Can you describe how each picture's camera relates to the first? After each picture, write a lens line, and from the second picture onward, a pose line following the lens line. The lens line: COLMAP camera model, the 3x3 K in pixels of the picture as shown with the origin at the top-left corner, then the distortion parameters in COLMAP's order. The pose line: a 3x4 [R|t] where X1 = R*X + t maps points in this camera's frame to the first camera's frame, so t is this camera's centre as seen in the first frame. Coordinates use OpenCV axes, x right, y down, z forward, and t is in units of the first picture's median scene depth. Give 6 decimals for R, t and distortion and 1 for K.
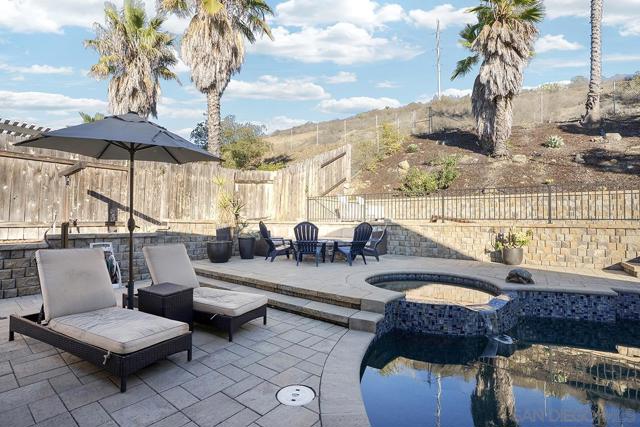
lens RADIAL K [[303.5, 0, 319.1], [0, 303.5, 209.5], [0, 0, 1]] dist [-0.060538, 0.019561]
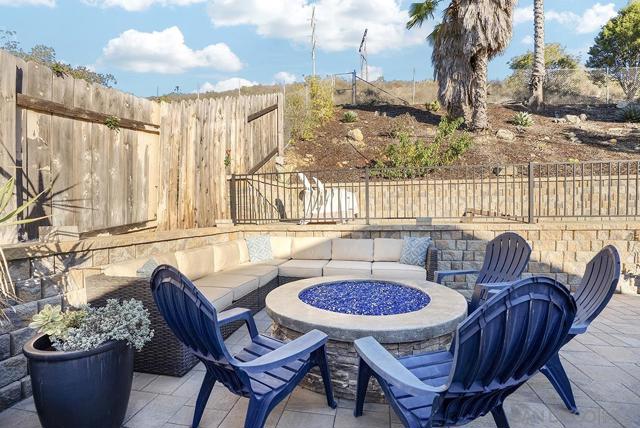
lens RADIAL K [[303.5, 0, 318.2], [0, 303.5, 215.6], [0, 0, 1]] dist [-0.060538, 0.019561]
pose [[0.907998, -0.029162, 0.417959, -0.125304], [0.006886, 0.998479, 0.054705, -0.001607], [-0.418918, -0.046794, 0.906817, 0.548156]]
